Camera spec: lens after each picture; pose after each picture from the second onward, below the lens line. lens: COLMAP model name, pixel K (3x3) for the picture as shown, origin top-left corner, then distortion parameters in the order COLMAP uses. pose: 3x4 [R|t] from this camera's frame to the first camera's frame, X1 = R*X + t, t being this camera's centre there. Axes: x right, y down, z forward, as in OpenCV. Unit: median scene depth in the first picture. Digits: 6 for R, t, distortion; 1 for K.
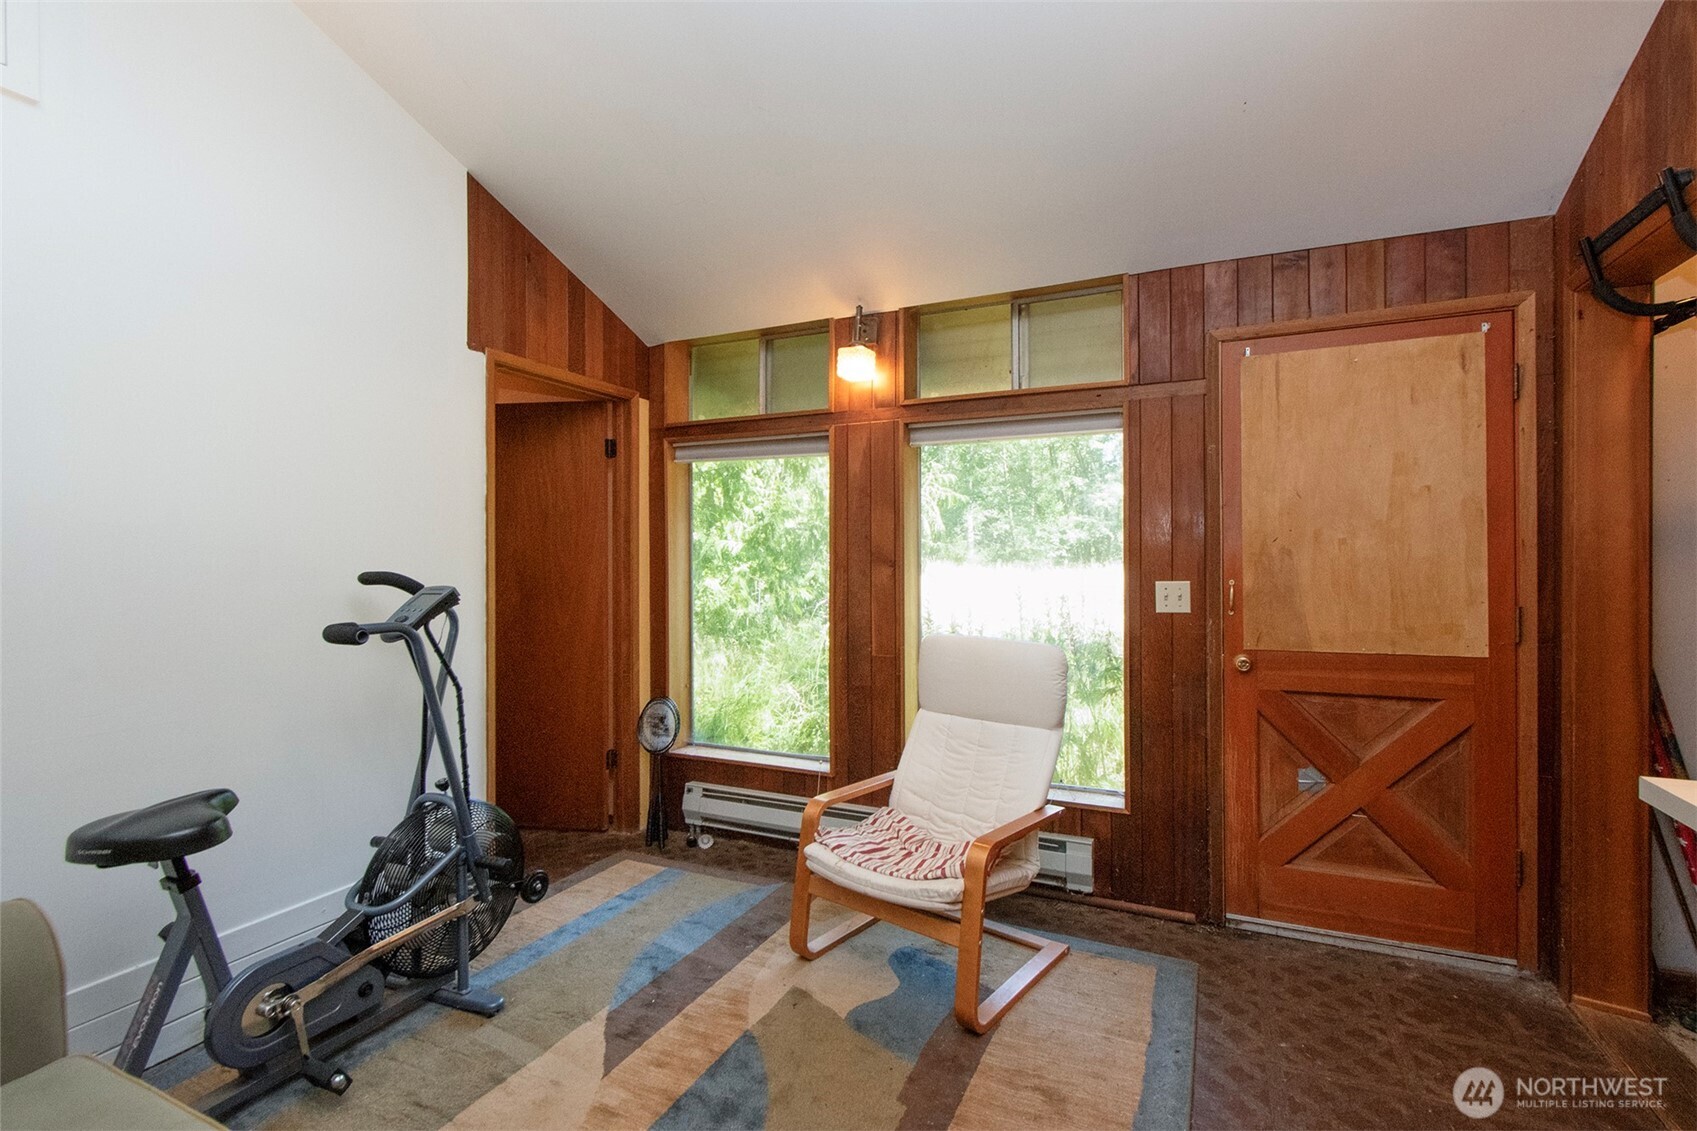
lens RADIAL K [[753.8, 0, 848.5], [0, 753.8, 565.5], [0, 0, 1]] dist [-0.000203, 0.000000]
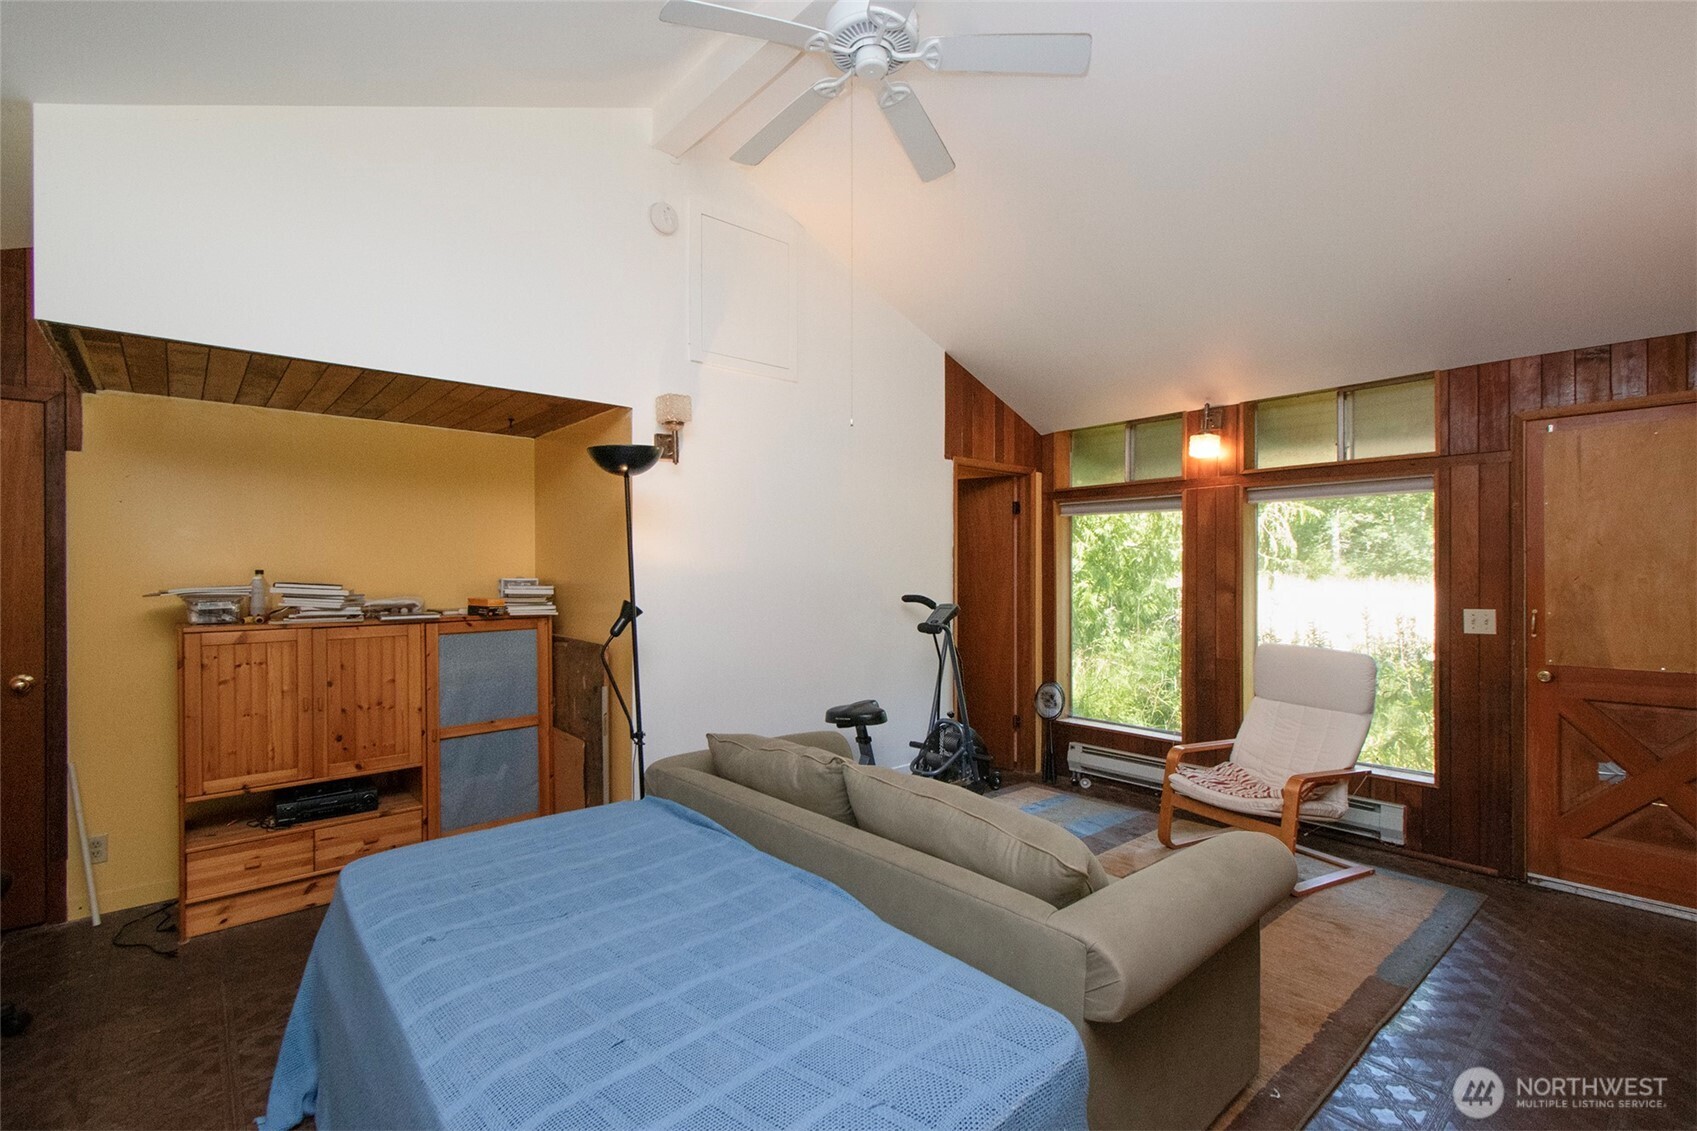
lens RADIAL K [[752.8, 0, 843.1], [0, 752.8, 575.4], [0, 0, 1]] dist [-0.000621, -0.000910]
pose [[0.912176, 0.004030, -0.409779, -0.029669], [-0.004109, 0.999991, 0.000688, -0.030814], [0.409778, 0.001057, 0.912185, -0.565649]]
